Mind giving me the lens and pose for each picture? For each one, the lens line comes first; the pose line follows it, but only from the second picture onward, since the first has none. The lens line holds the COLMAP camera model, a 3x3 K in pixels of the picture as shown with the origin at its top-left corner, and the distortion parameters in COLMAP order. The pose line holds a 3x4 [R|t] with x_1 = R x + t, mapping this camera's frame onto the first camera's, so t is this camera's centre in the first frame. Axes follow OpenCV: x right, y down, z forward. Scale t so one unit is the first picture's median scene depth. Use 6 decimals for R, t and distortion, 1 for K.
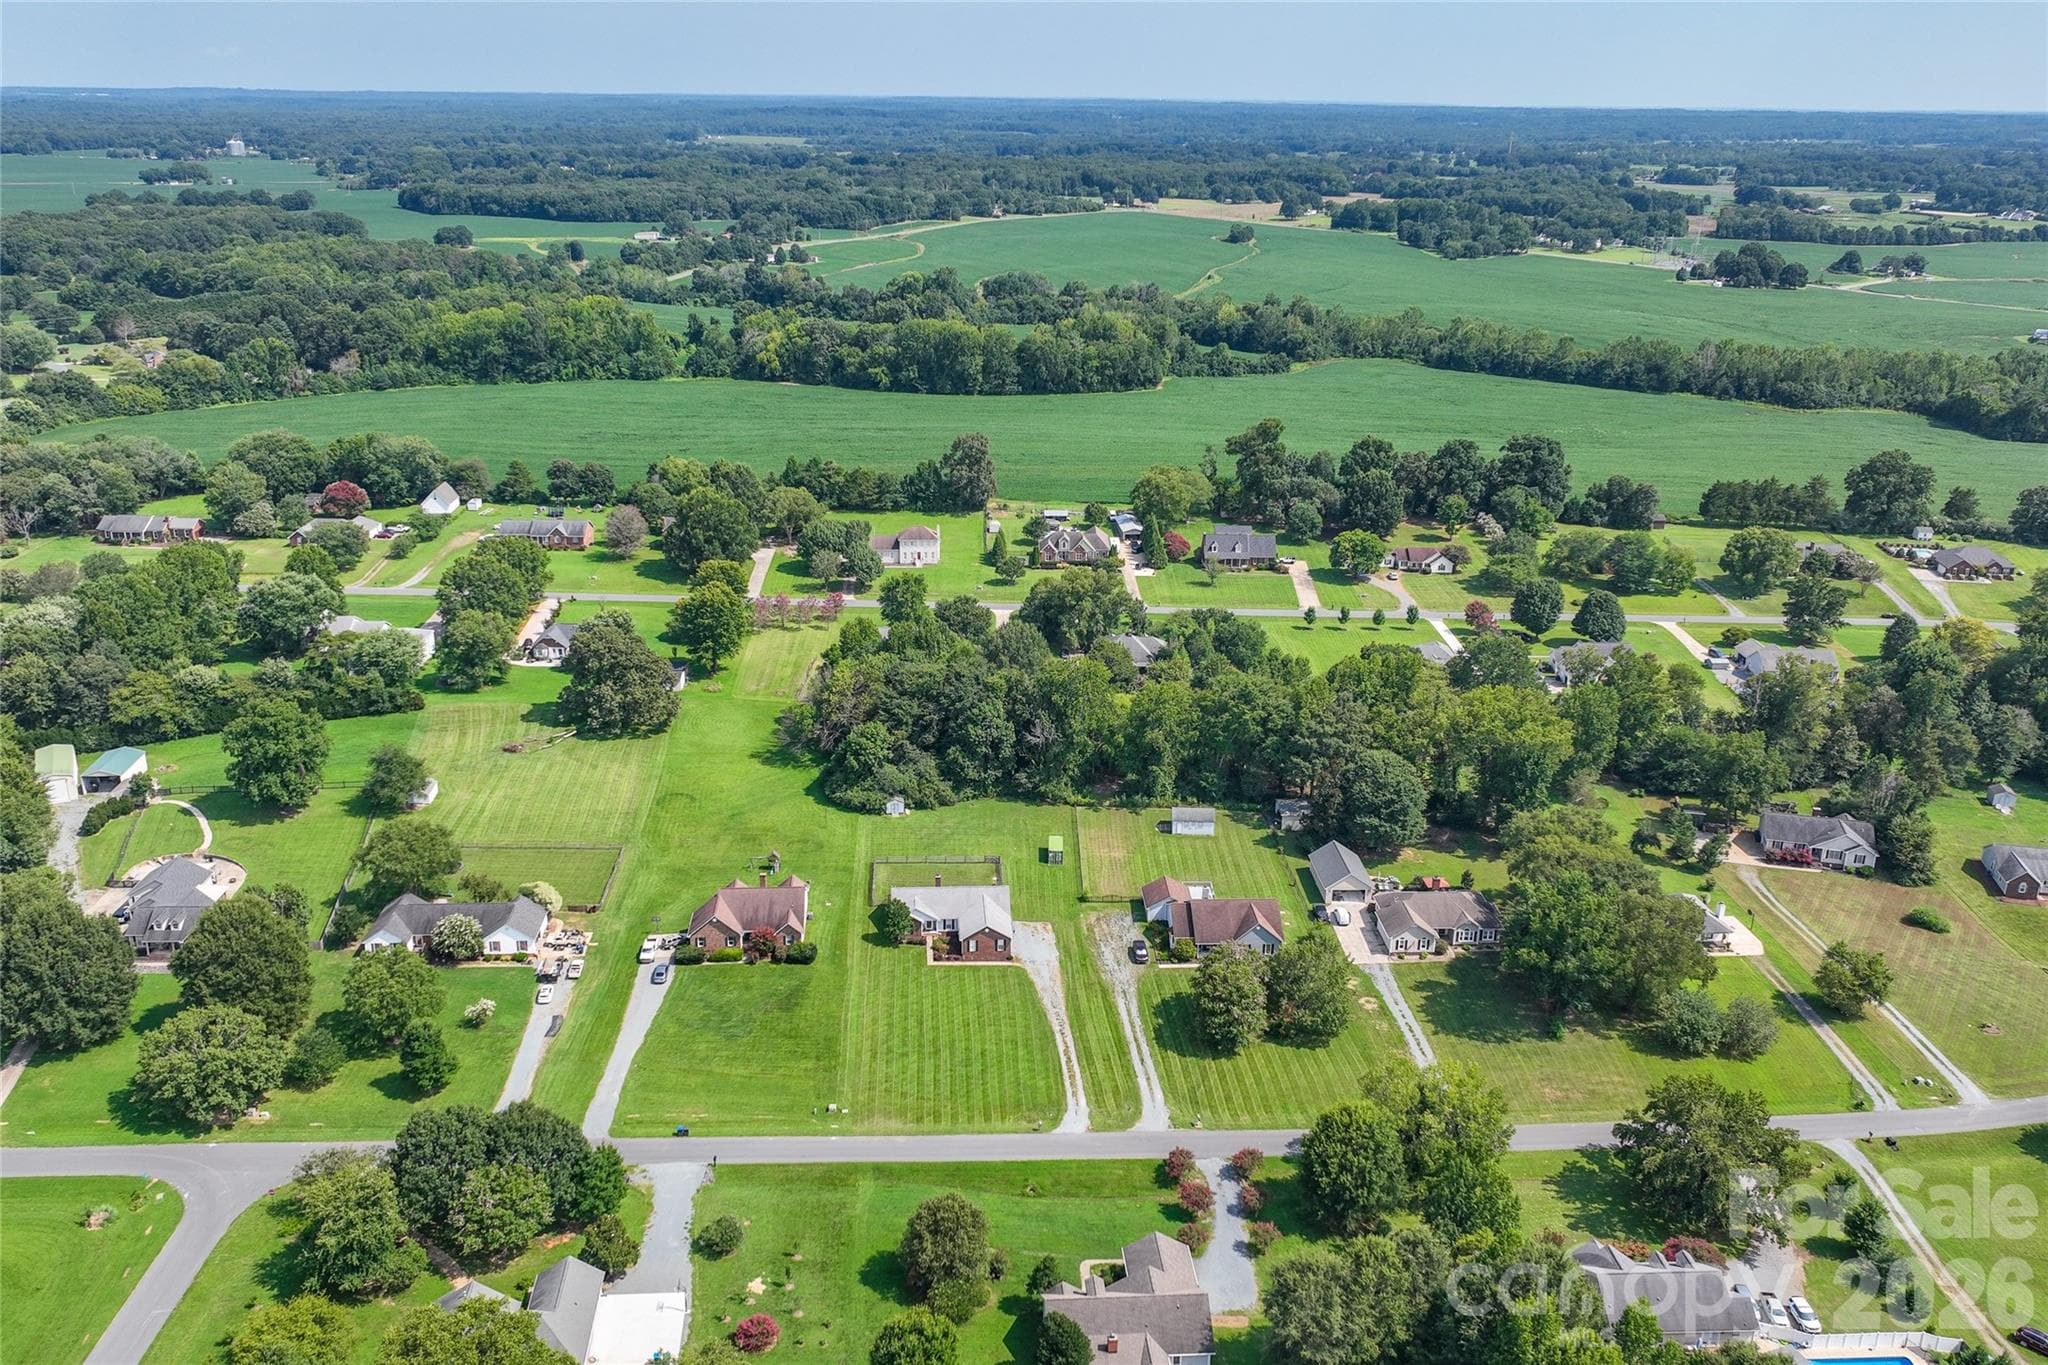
lens RADIAL K [[1703.0, 0, 1024.0], [0, 1703.0, 682.5], [0, 0, 1]] dist [0.003823, -0.009804]
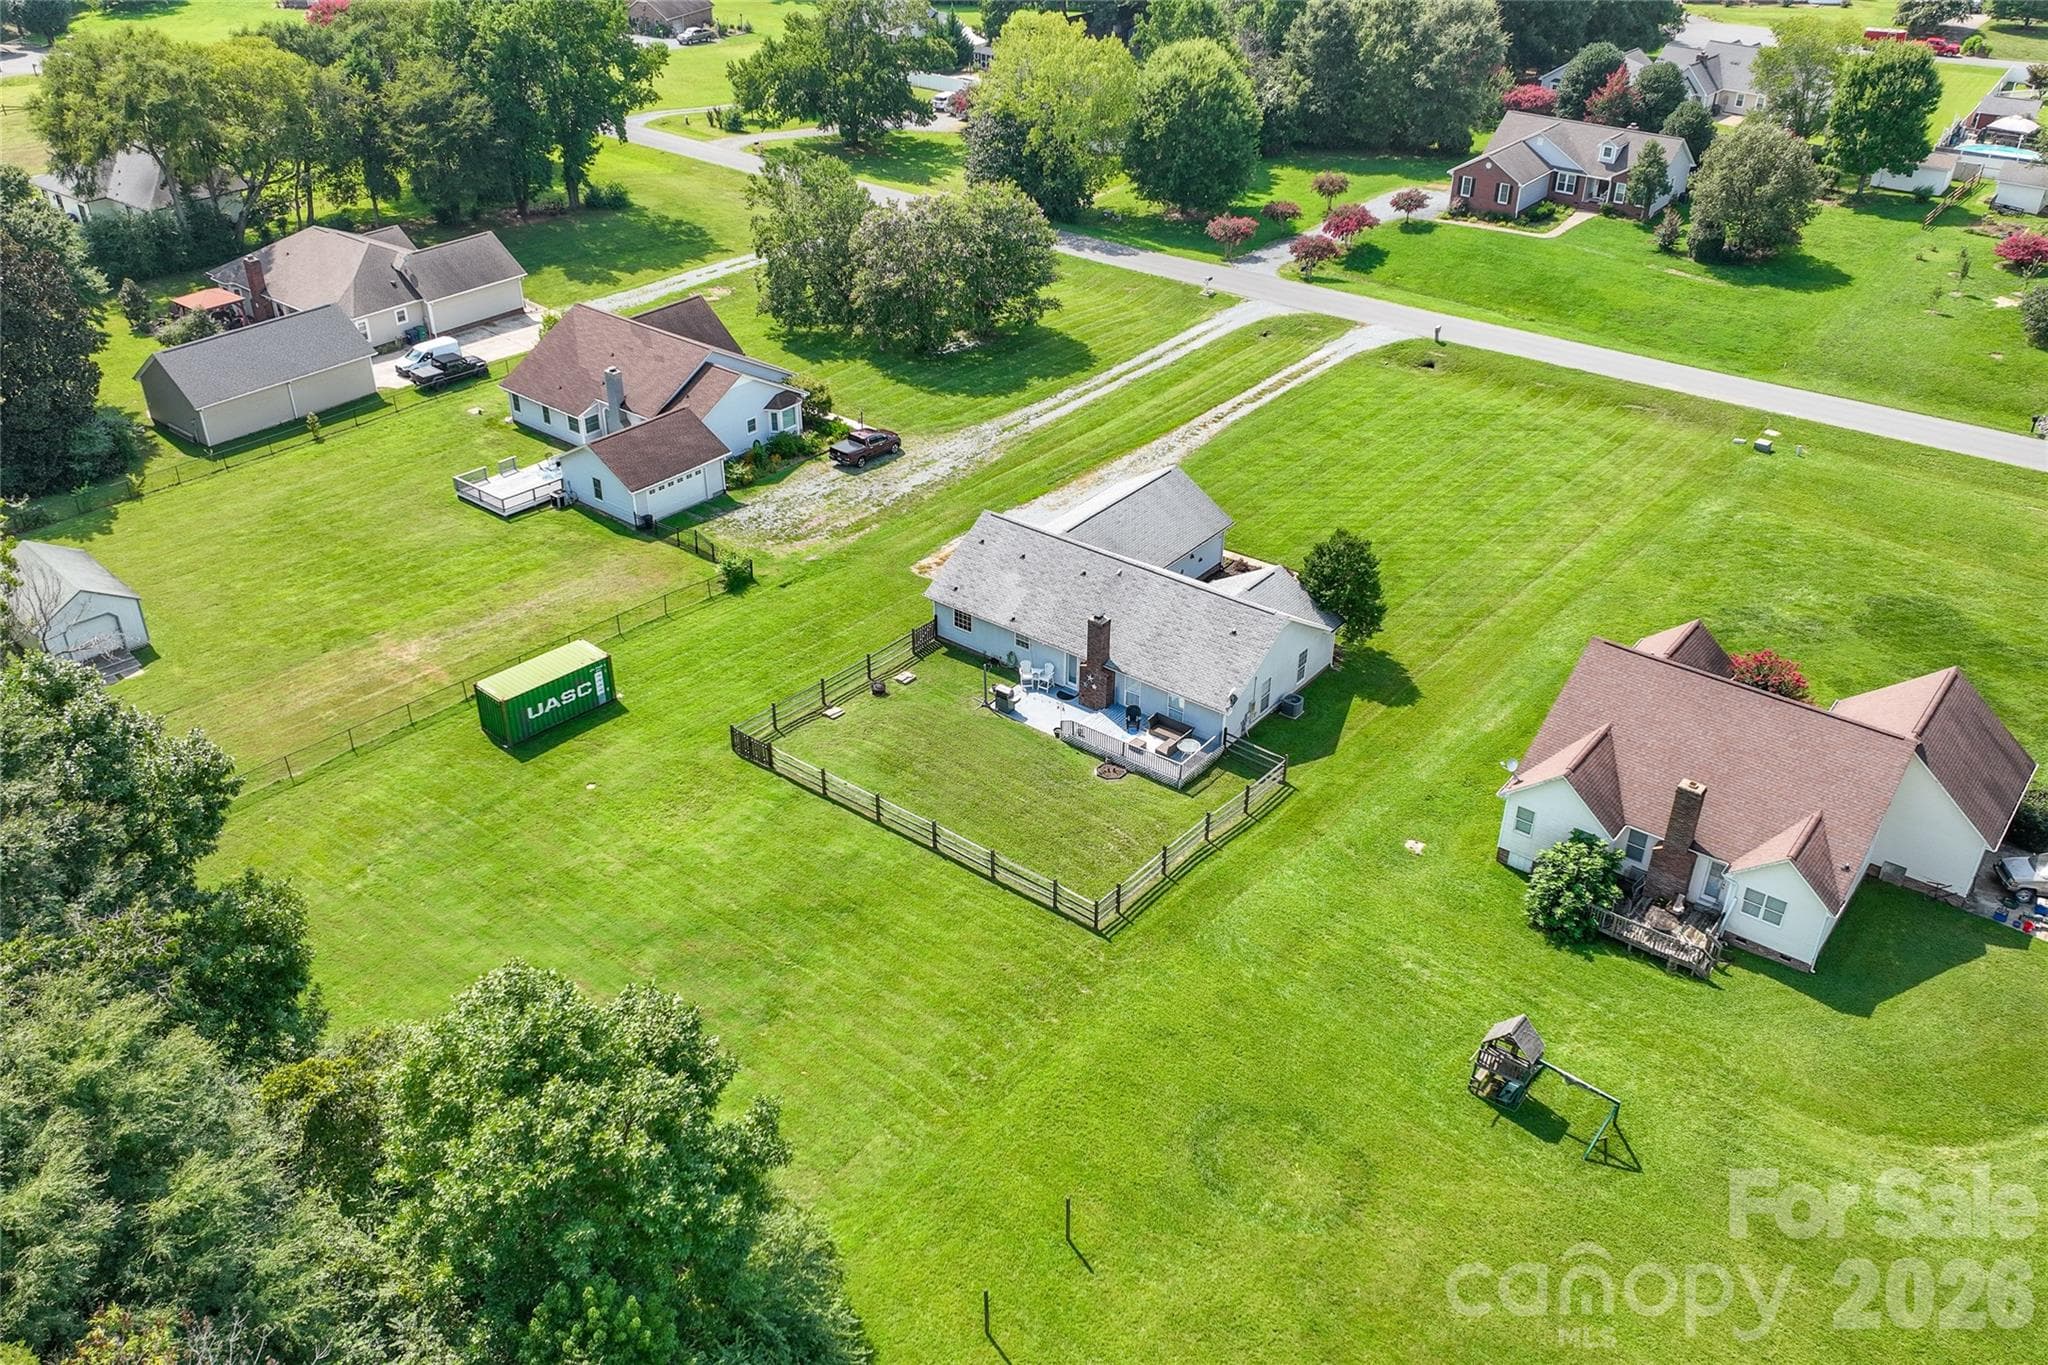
lens RADIAL K [[1703.0, 0, 1024.0], [0, 1703.0, 682.5], [0, 0, 1]] dist [0.003823, -0.009804]
pose [[-0.749577, -0.354403, 0.559047, -0.213589], [0.208114, 0.675570, 0.707314, -0.089689], [-0.628349, 0.646532, -0.432636, 1.180662]]
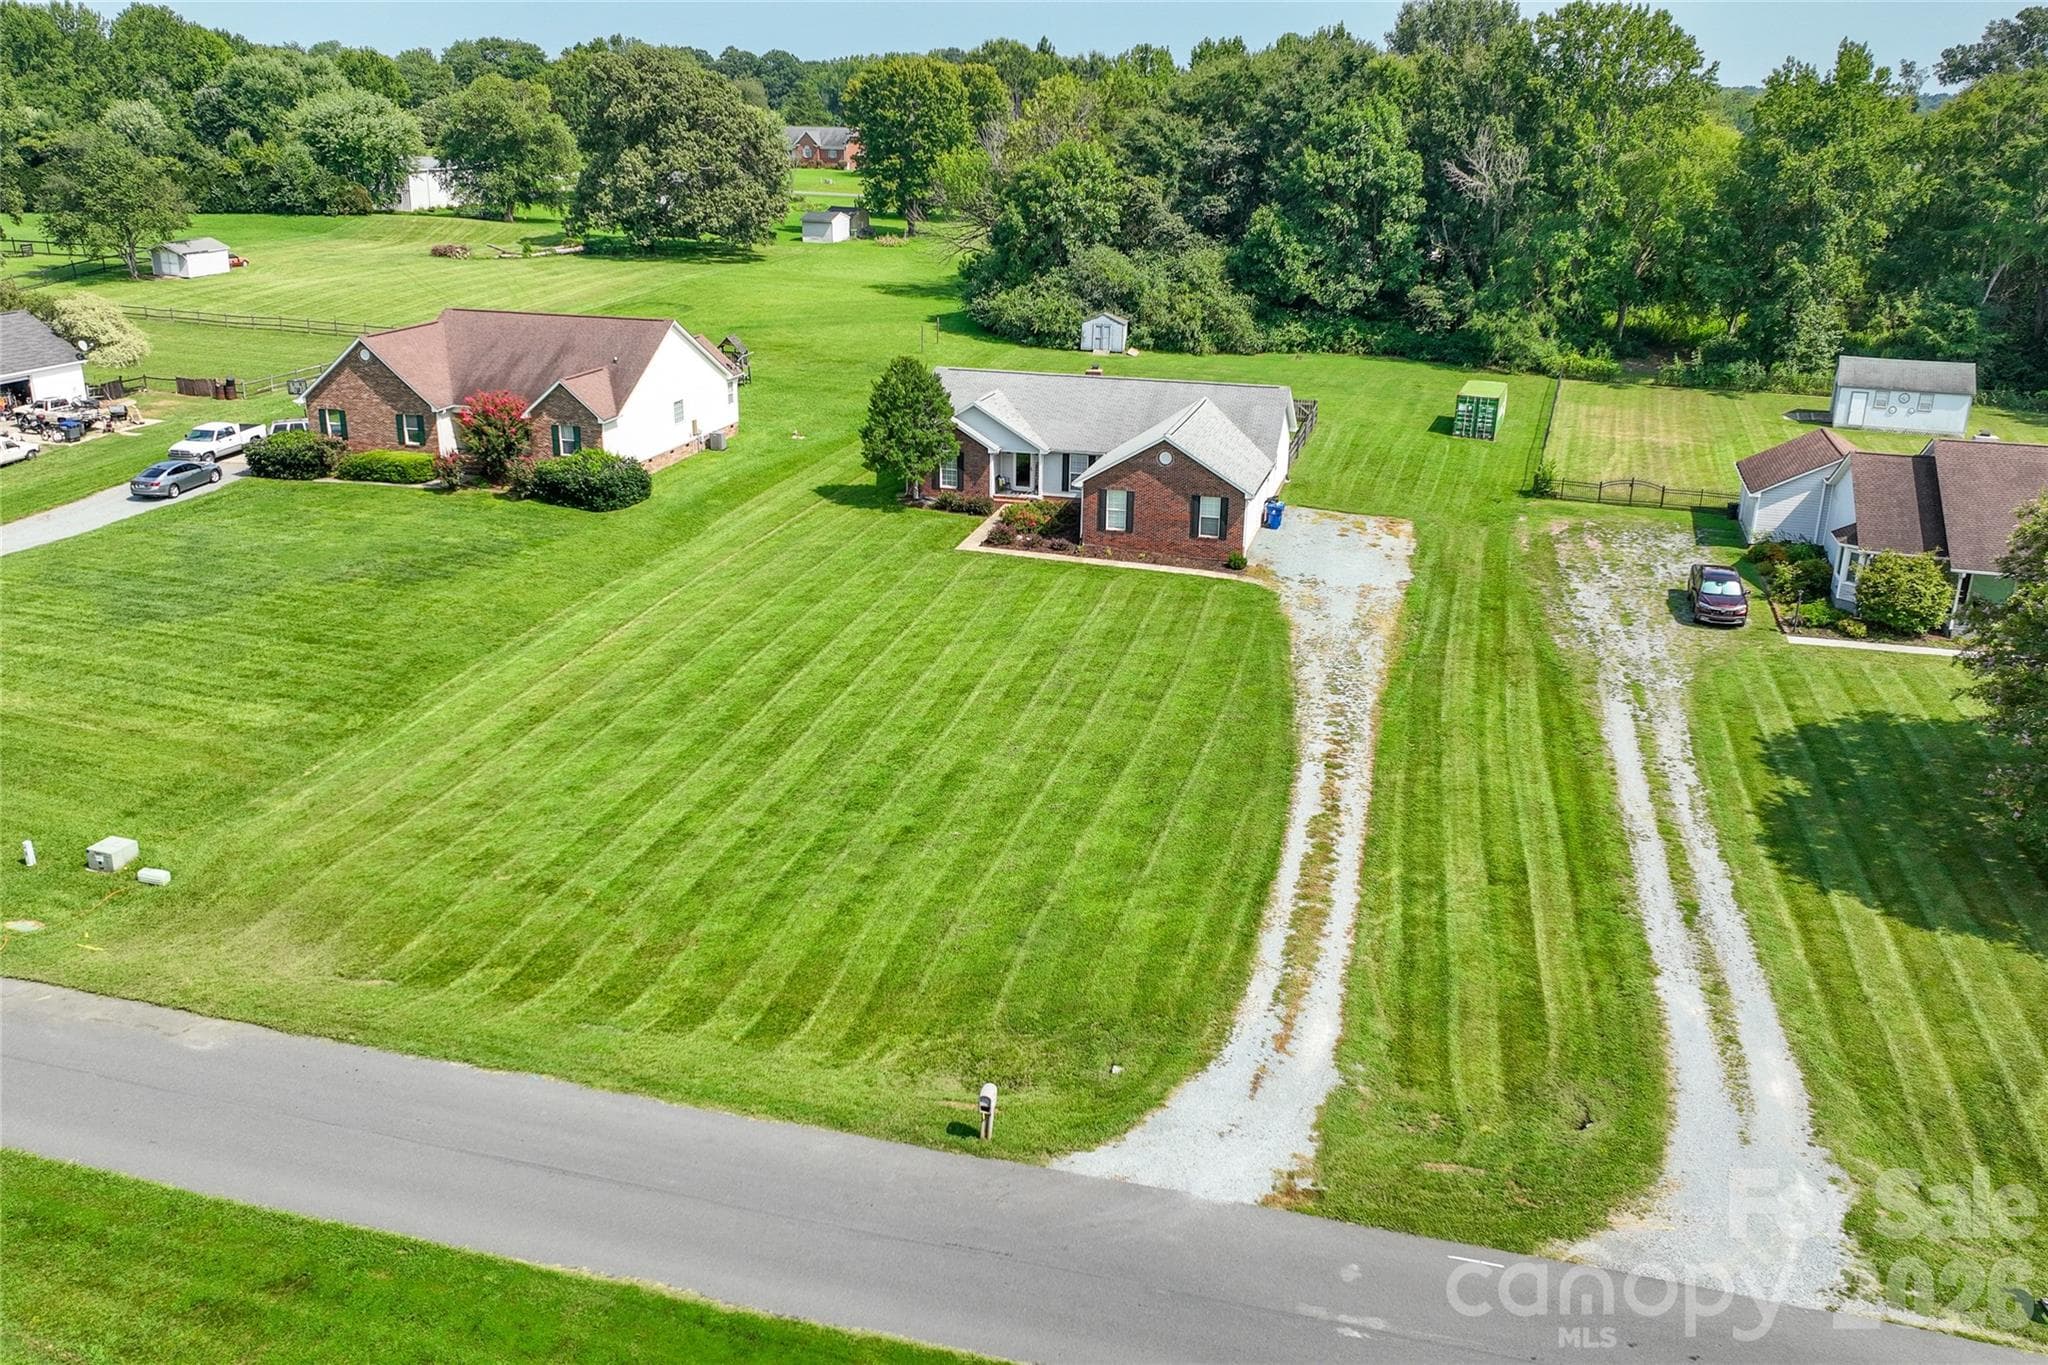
lens RADIAL K [[1703.0, 0, 1024.0], [0, 1703.0, 682.5], [0, 0, 1]] dist [0.003823, -0.009804]
pose [[0.946194, 0.107589, -0.305191, 0.047680], [-0.110269, 0.993865, 0.008496, 0.180351], [0.304233, 0.025614, 0.952253, 0.700044]]
